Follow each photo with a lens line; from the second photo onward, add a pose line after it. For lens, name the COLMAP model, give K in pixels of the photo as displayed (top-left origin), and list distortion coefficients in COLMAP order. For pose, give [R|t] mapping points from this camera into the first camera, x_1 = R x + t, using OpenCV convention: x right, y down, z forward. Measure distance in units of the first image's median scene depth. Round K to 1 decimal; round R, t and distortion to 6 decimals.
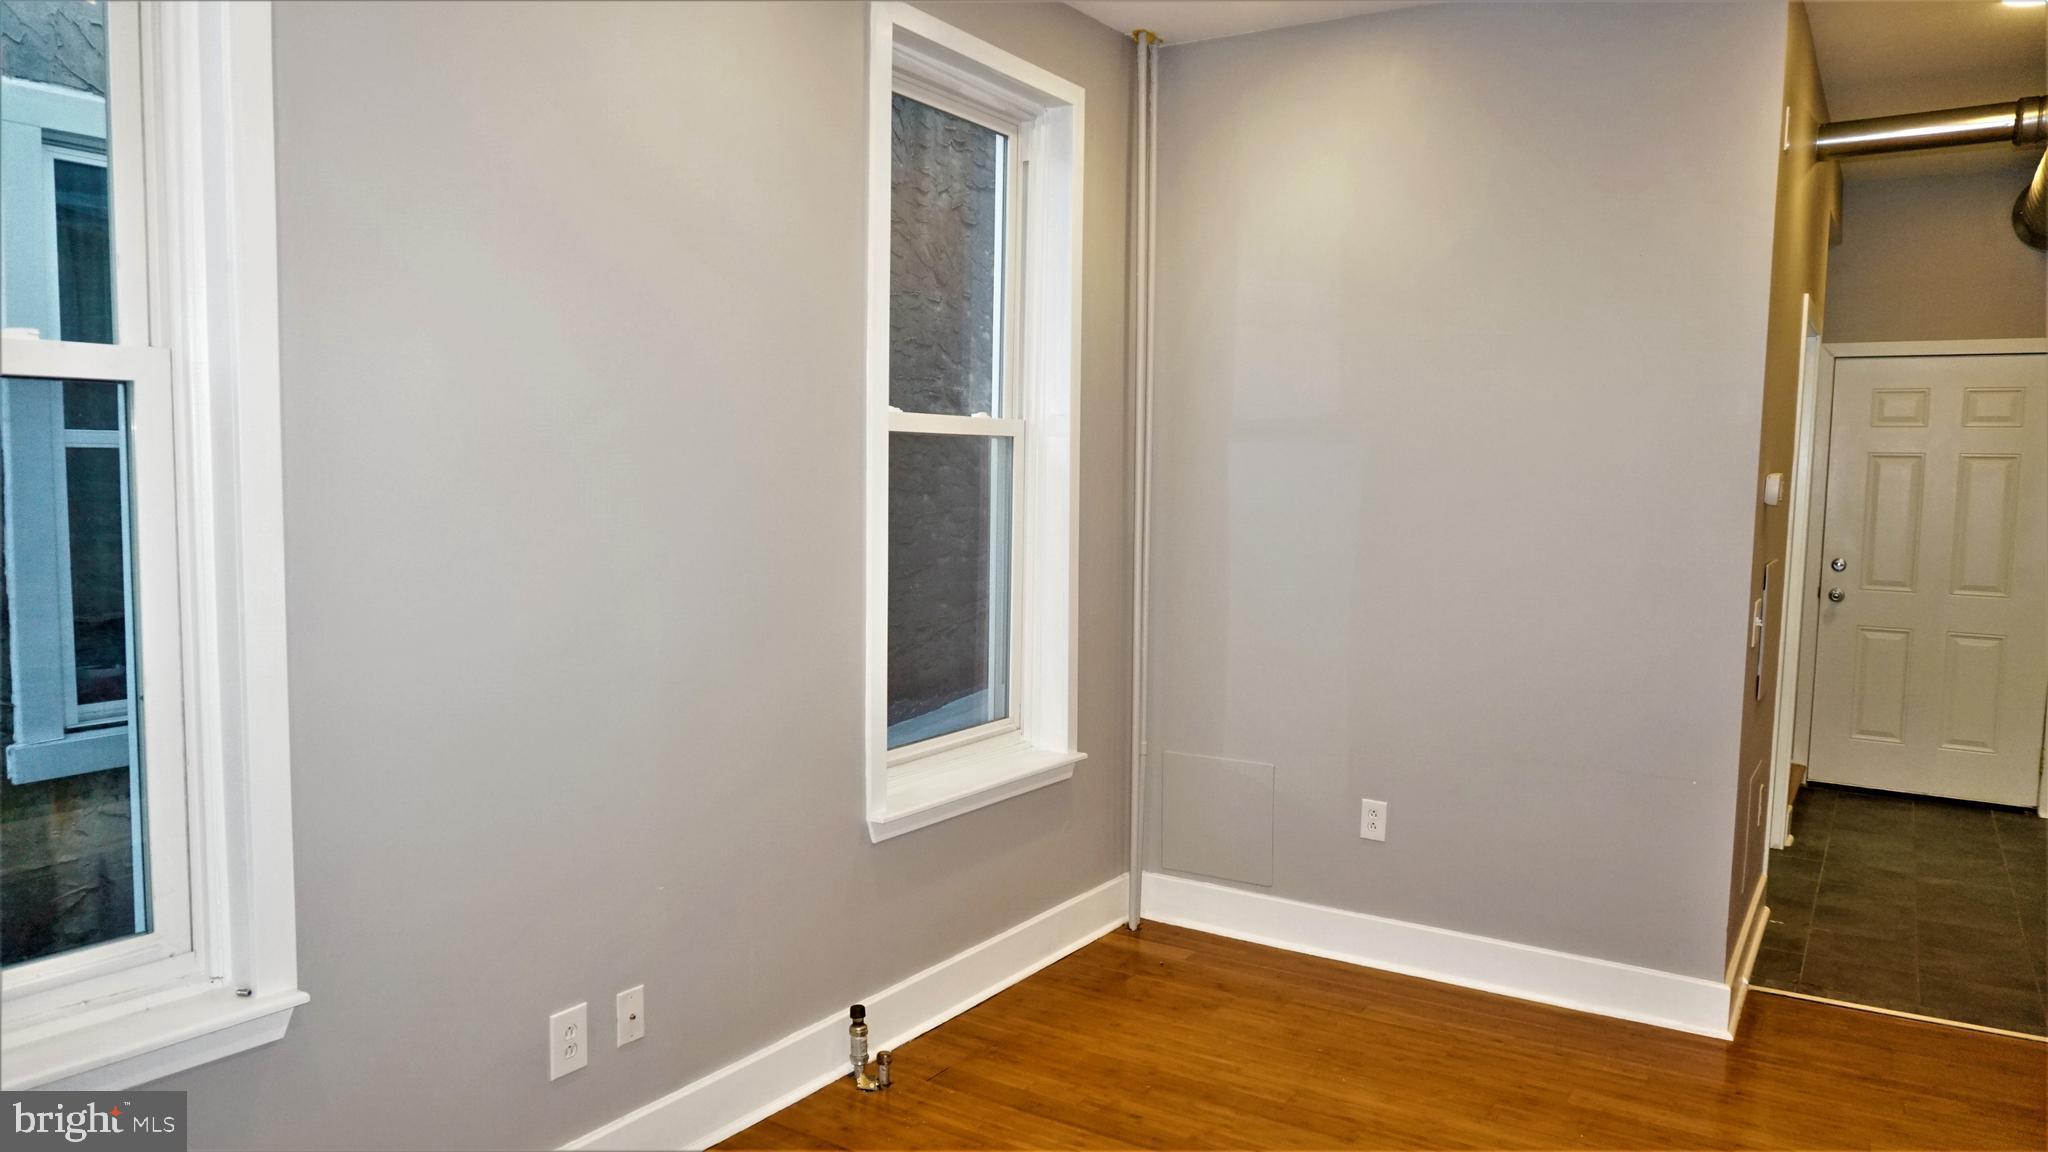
lens RADIAL K [[1388.7, 0, 1041.5], [0, 1388.7, 577.5], [0, 0, 1]] dist [-0.031338, 0.029048]
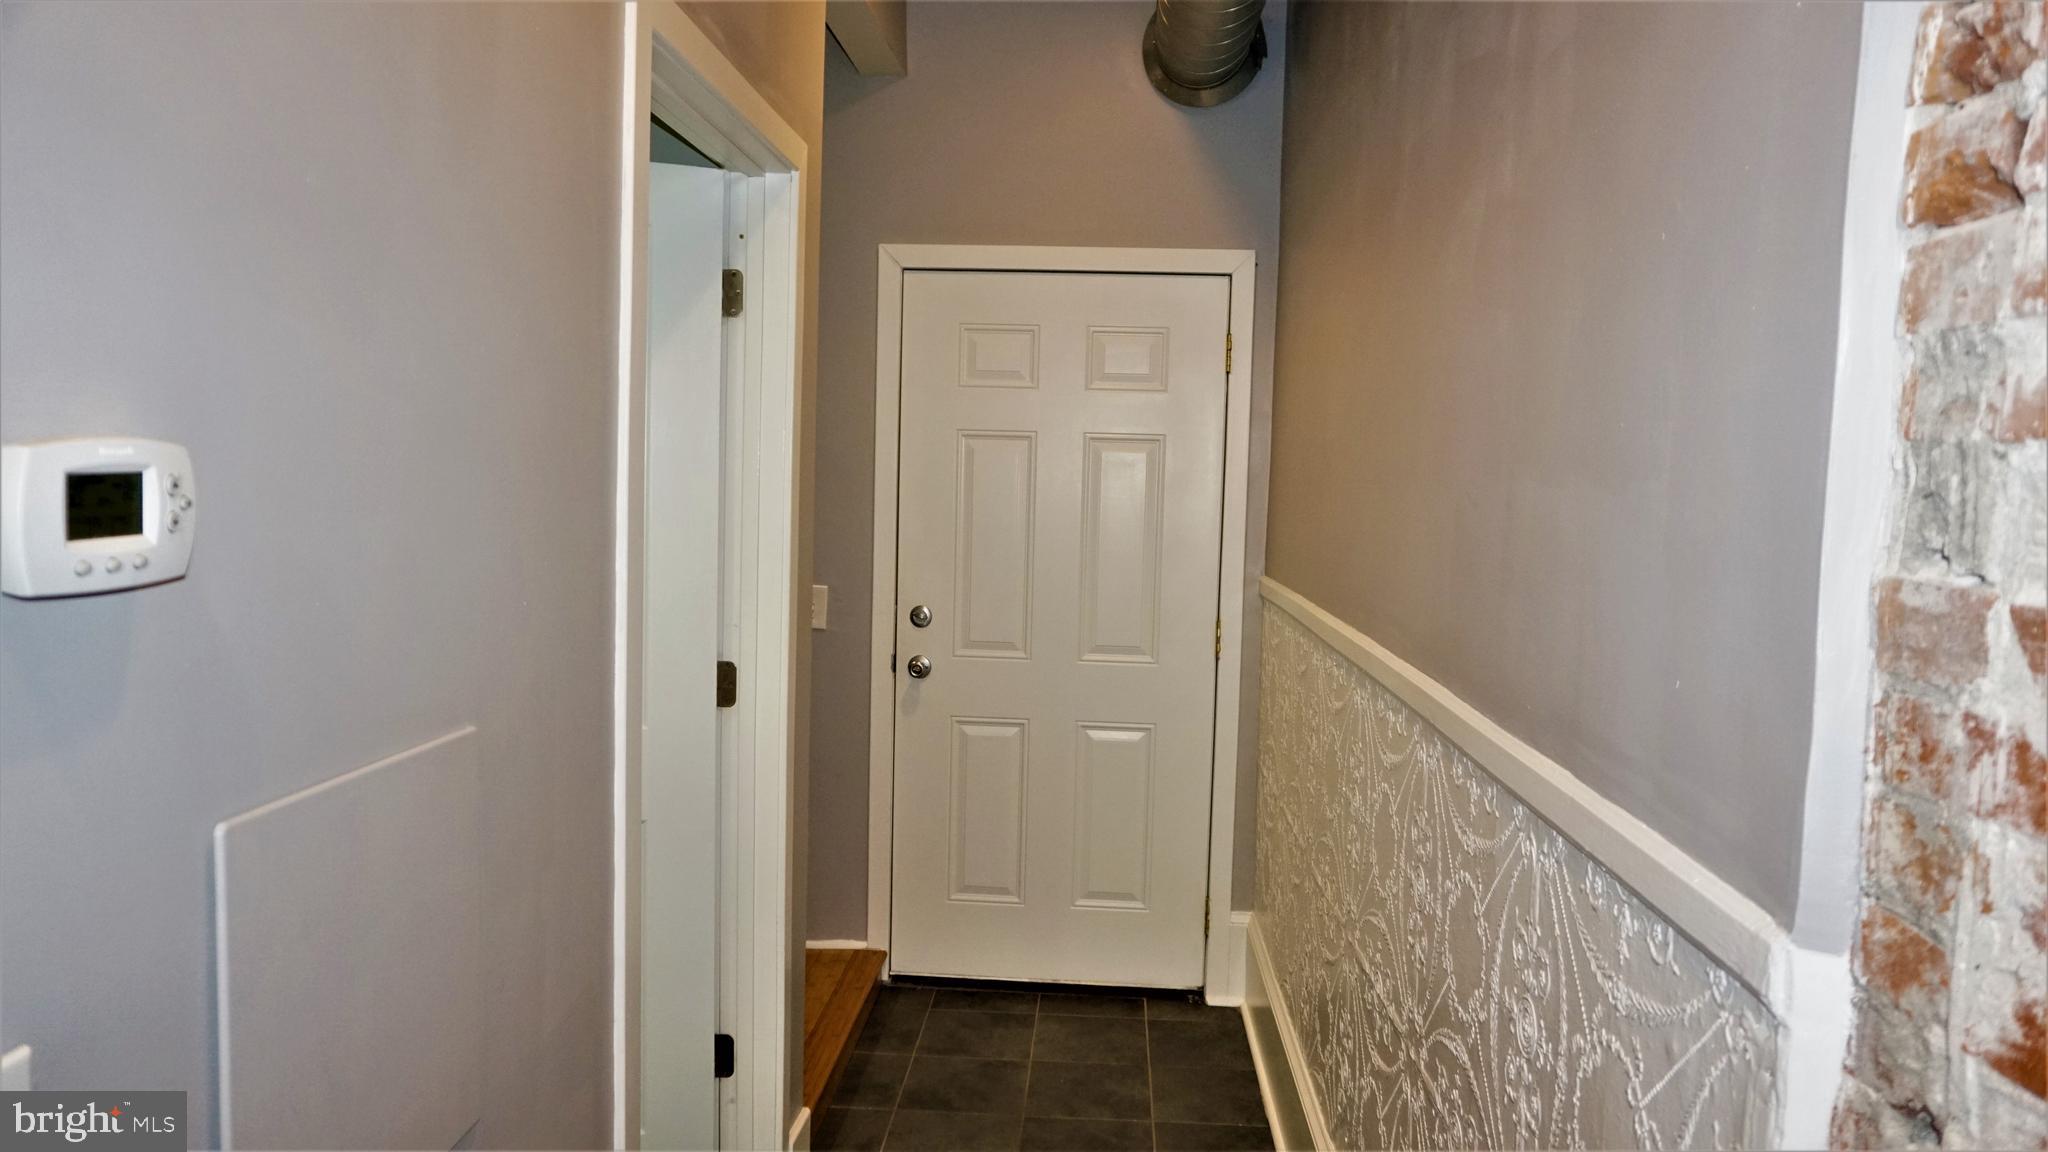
lens RADIAL K [[1388.7, 0, 1036.1], [0, 1388.7, 579.0], [0, 0, 1]] dist [-0.031338, 0.029048]
pose [[0.875240, -0.016108, 0.483421, 0.331632], [0.025799, 0.999577, -0.013403, -0.015901], [-0.483001, 0.024203, 0.875285, 0.448786]]
